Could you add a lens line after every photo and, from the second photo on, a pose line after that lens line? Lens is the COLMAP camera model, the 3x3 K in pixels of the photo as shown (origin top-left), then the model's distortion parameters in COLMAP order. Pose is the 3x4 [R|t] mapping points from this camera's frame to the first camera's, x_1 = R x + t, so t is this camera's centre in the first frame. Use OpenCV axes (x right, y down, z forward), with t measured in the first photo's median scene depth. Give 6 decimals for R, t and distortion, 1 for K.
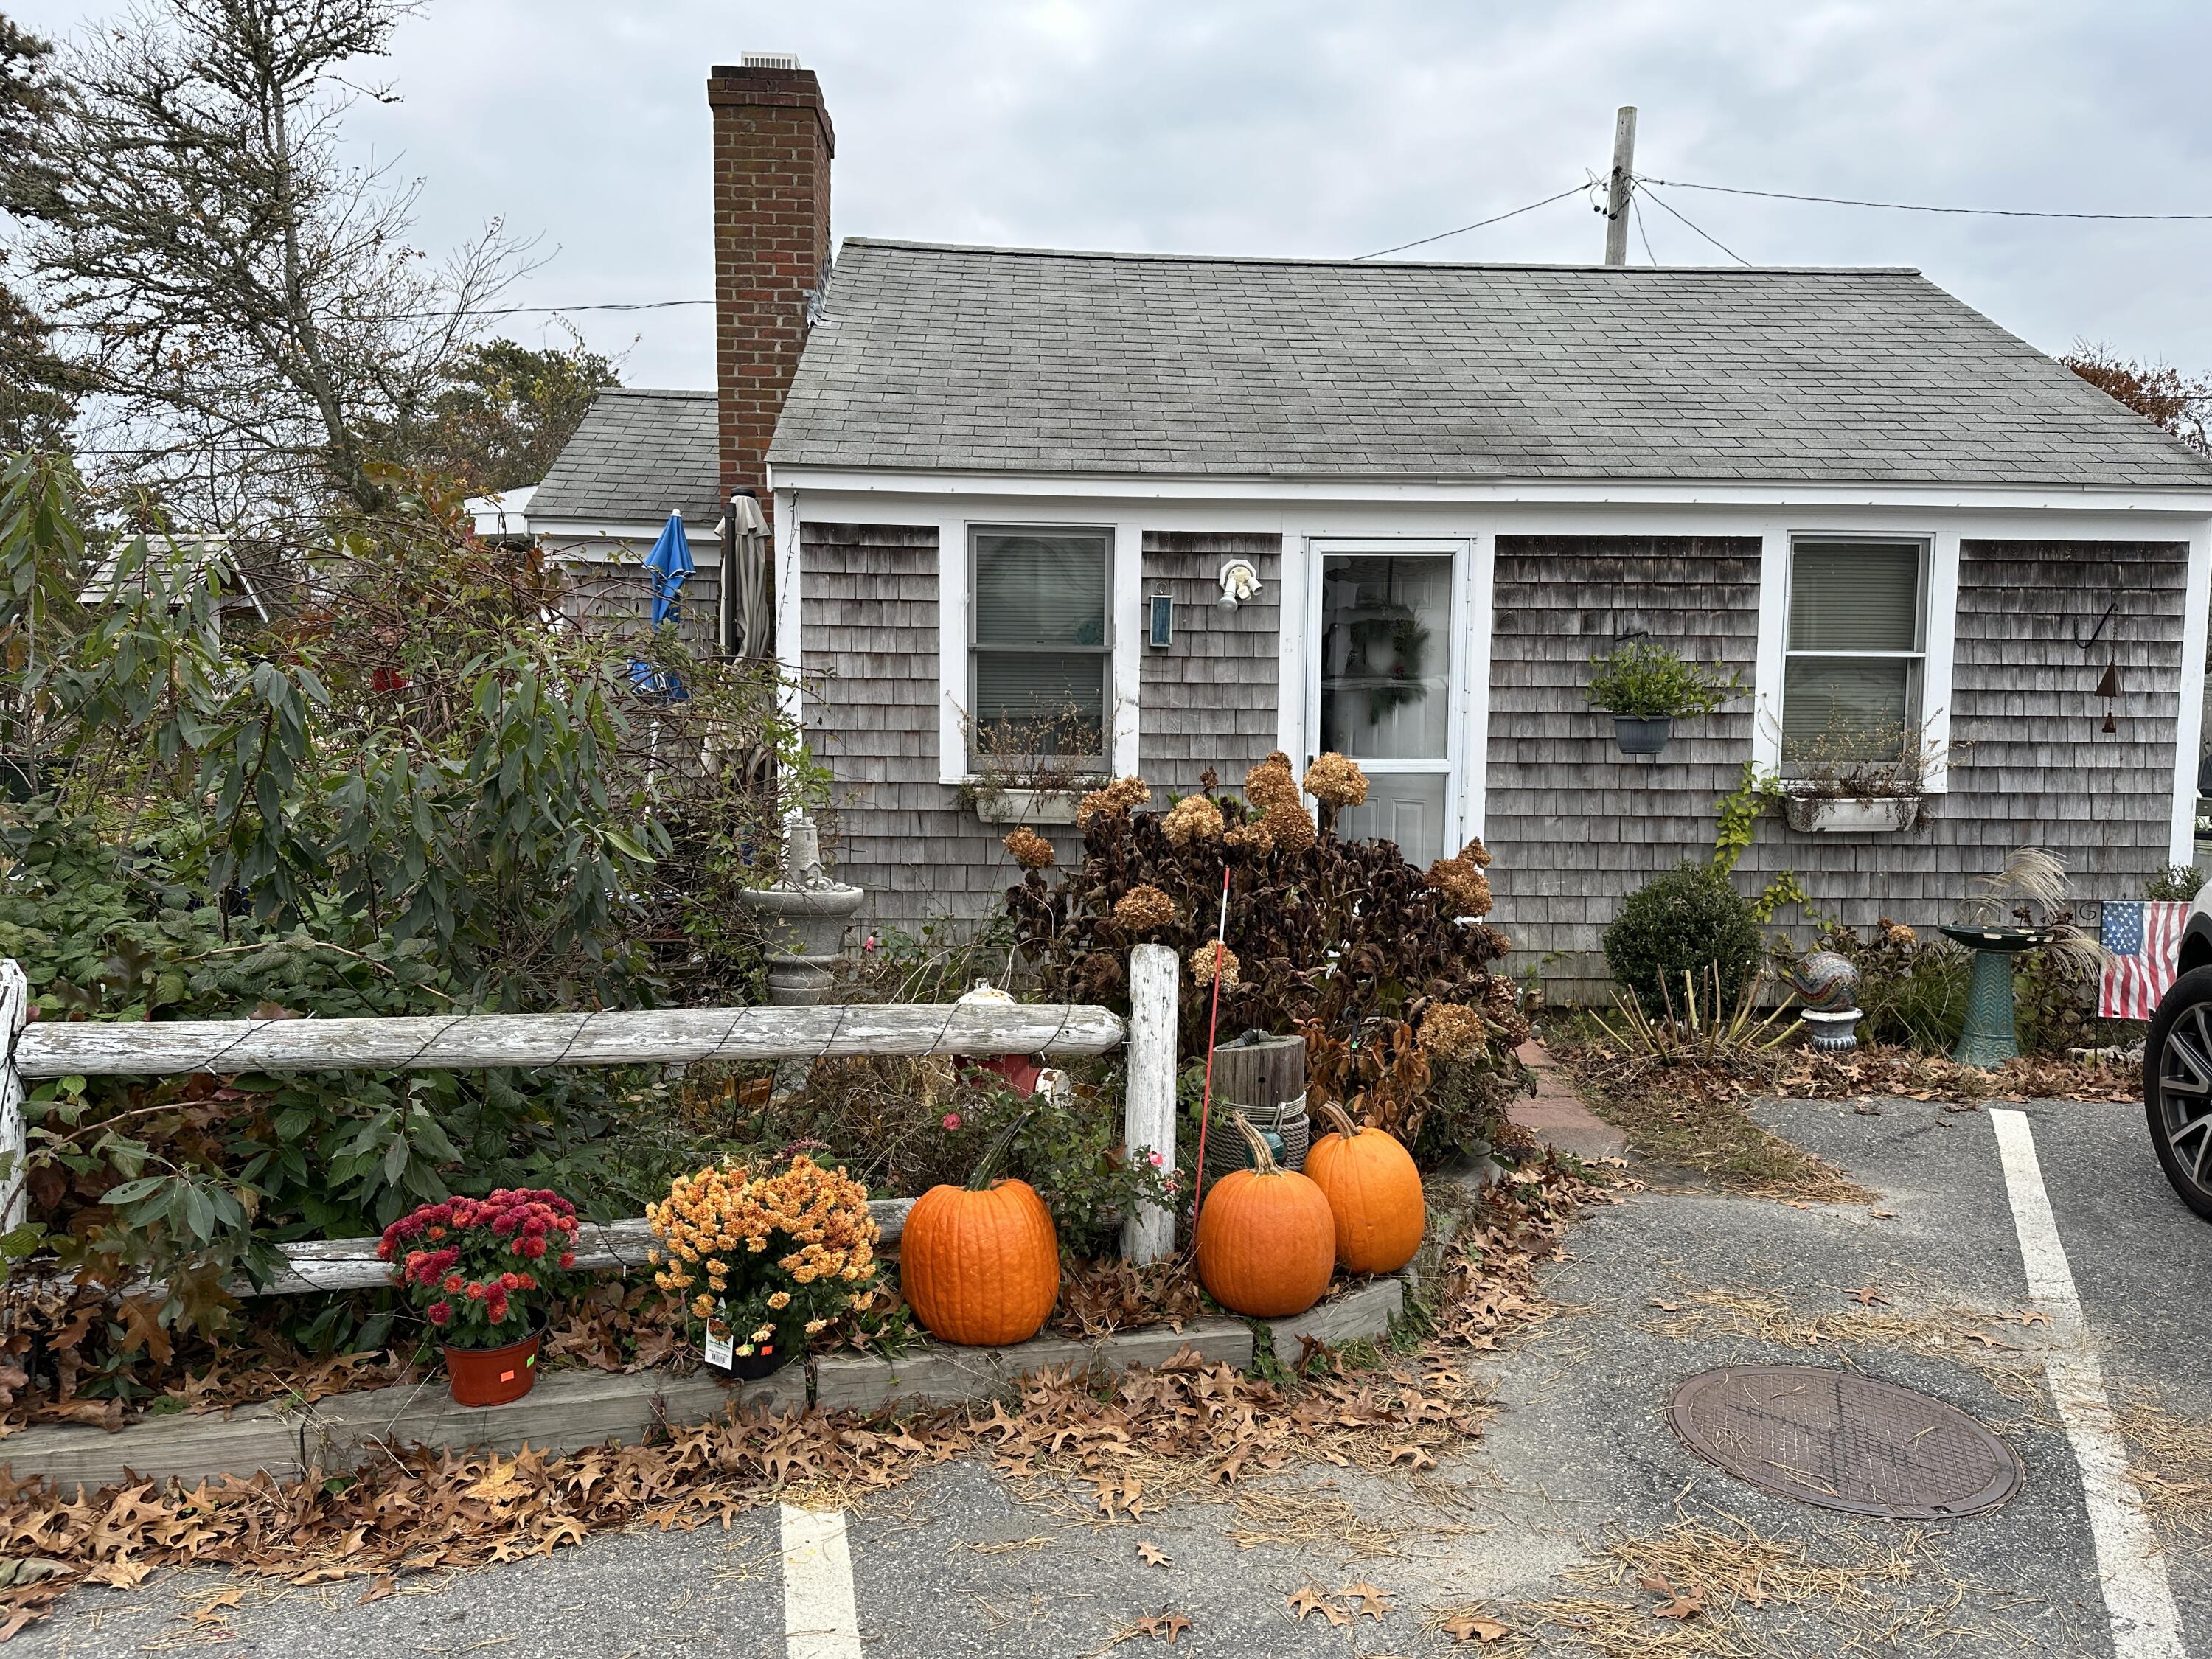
lens RADIAL K [[1542.9, 0, 1114.9], [0, 1542.9, 809.9], [0, 0, 1]] dist [0.069588, -0.077231]
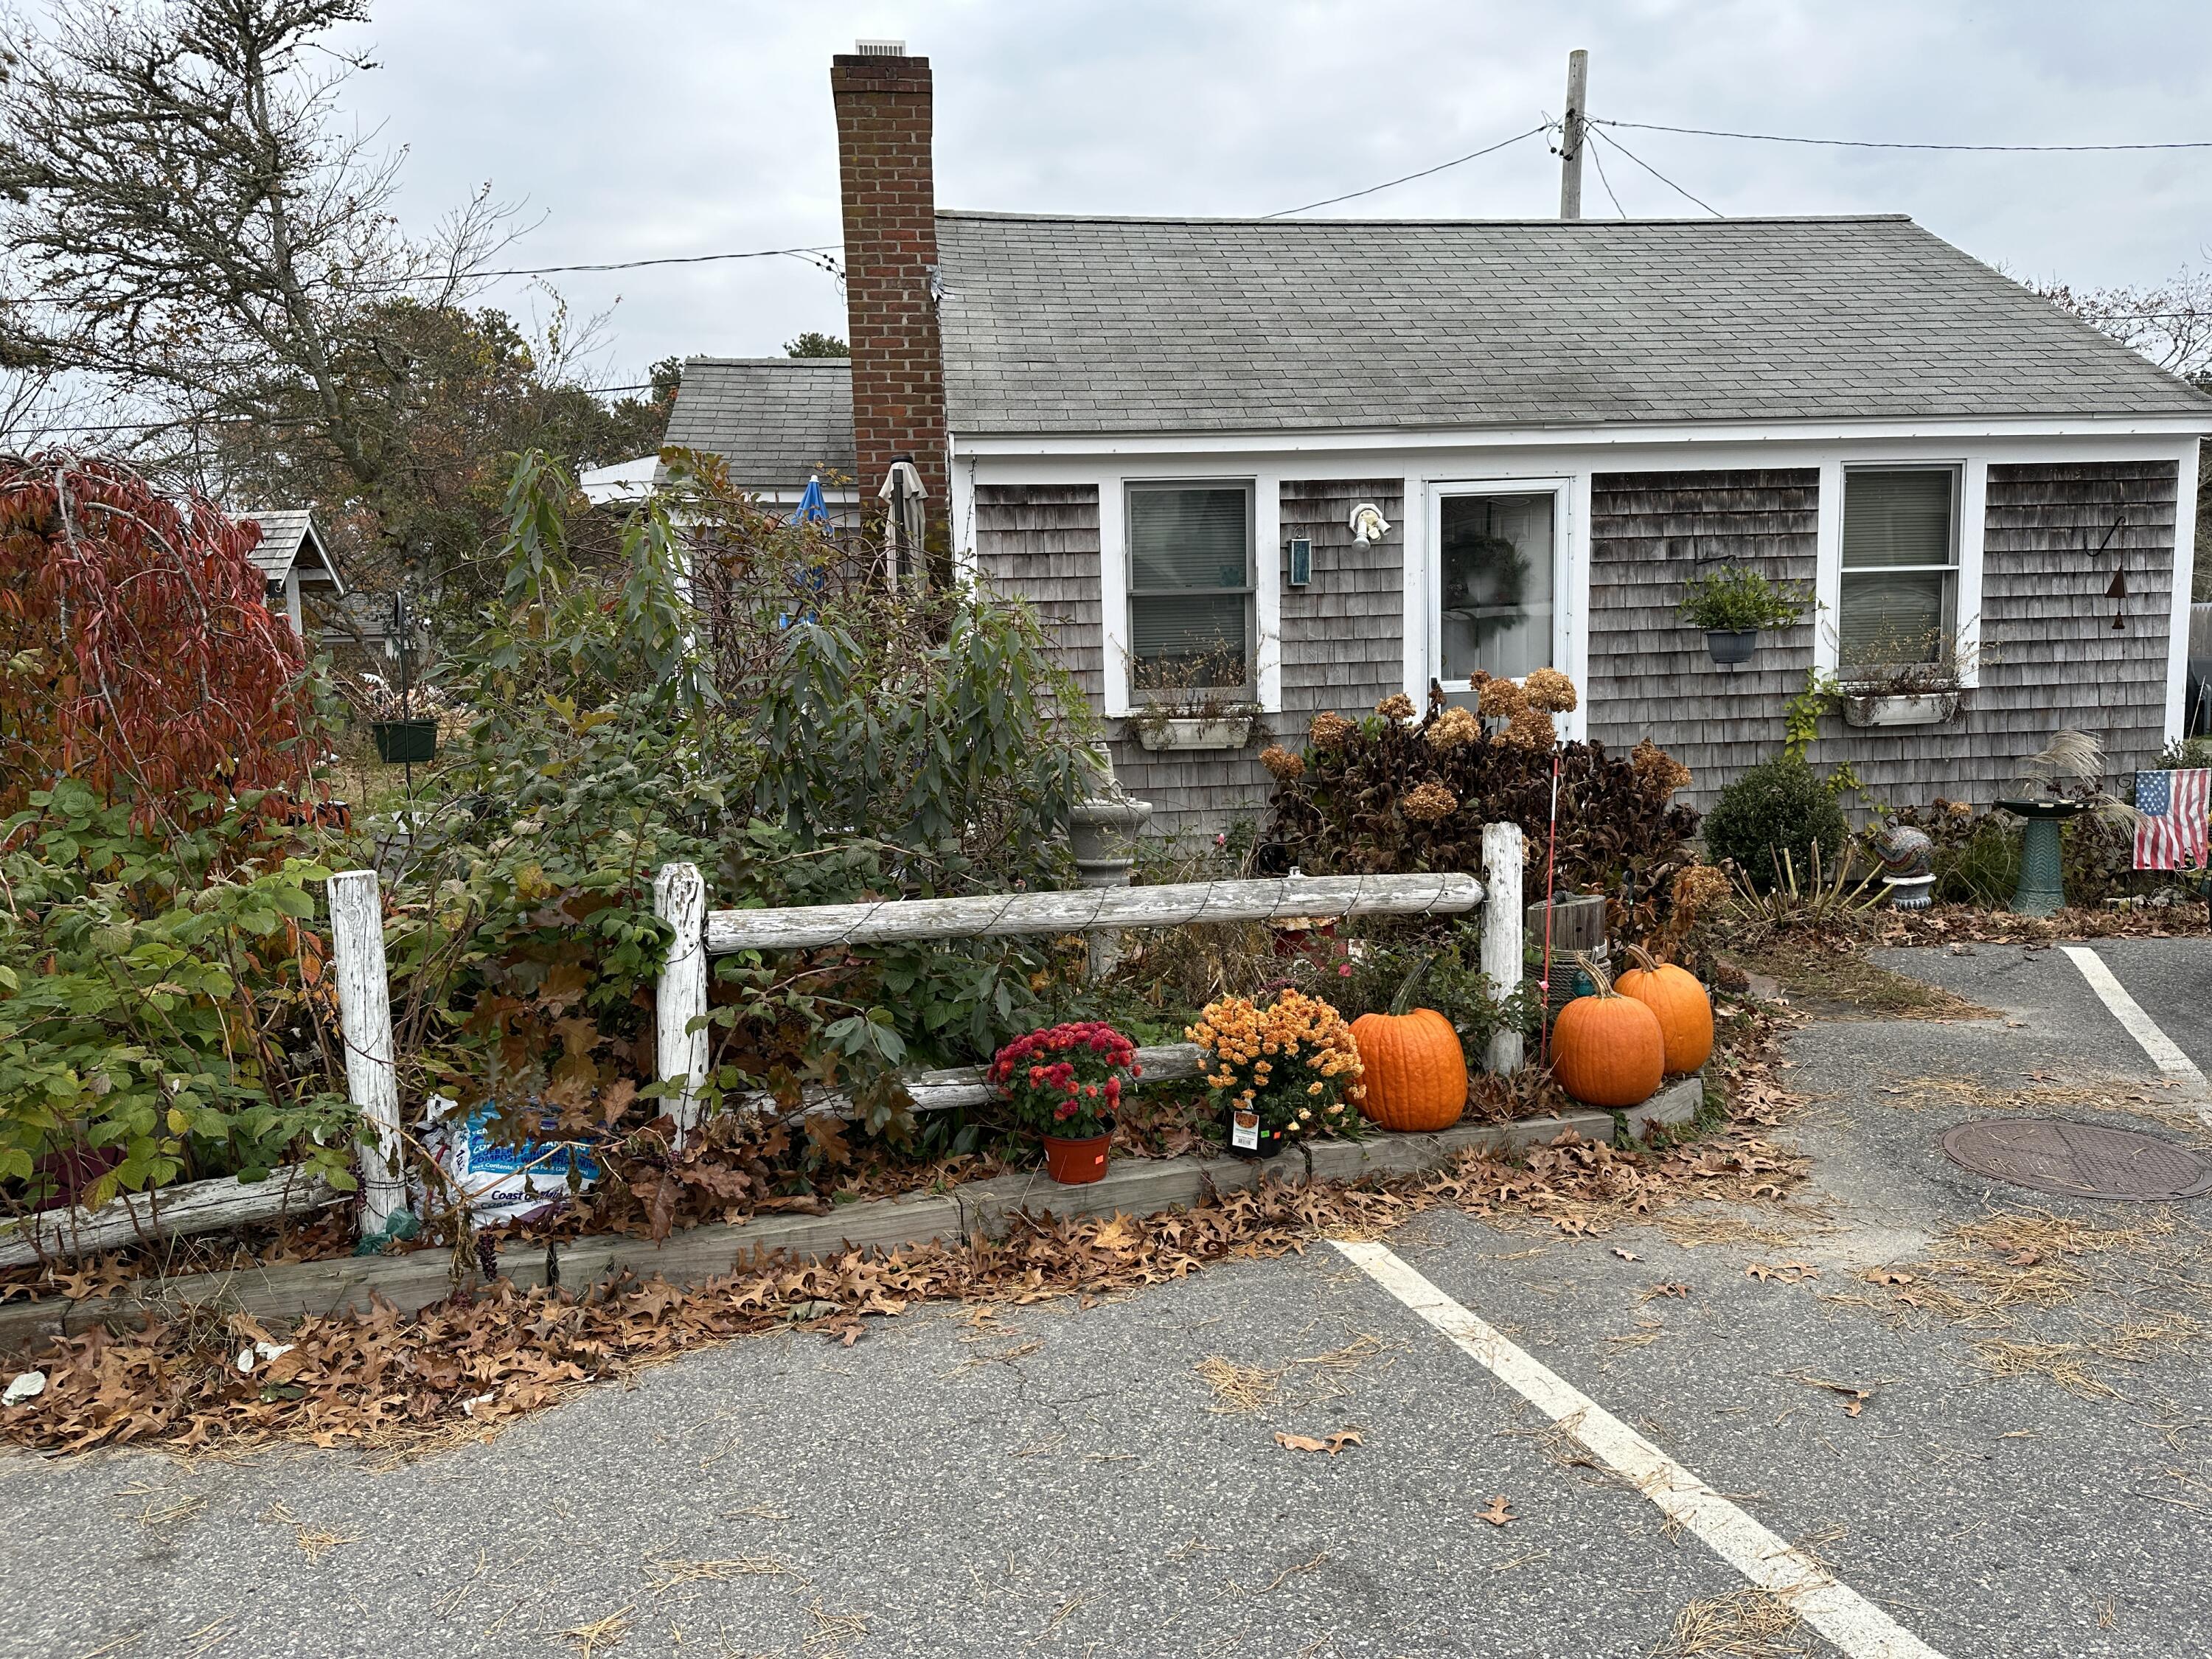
lens RADIAL K [[1542.9, 0, 1103.8], [0, 1542.9, 823.1], [0, 0, 1]] dist [0.069588, -0.077231]
pose [[0.997401, -0.045272, 0.056054, -0.181133], [0.042722, 0.998033, 0.045875, 0.008350], [-0.058020, -0.043361, 0.997373, -0.114002]]
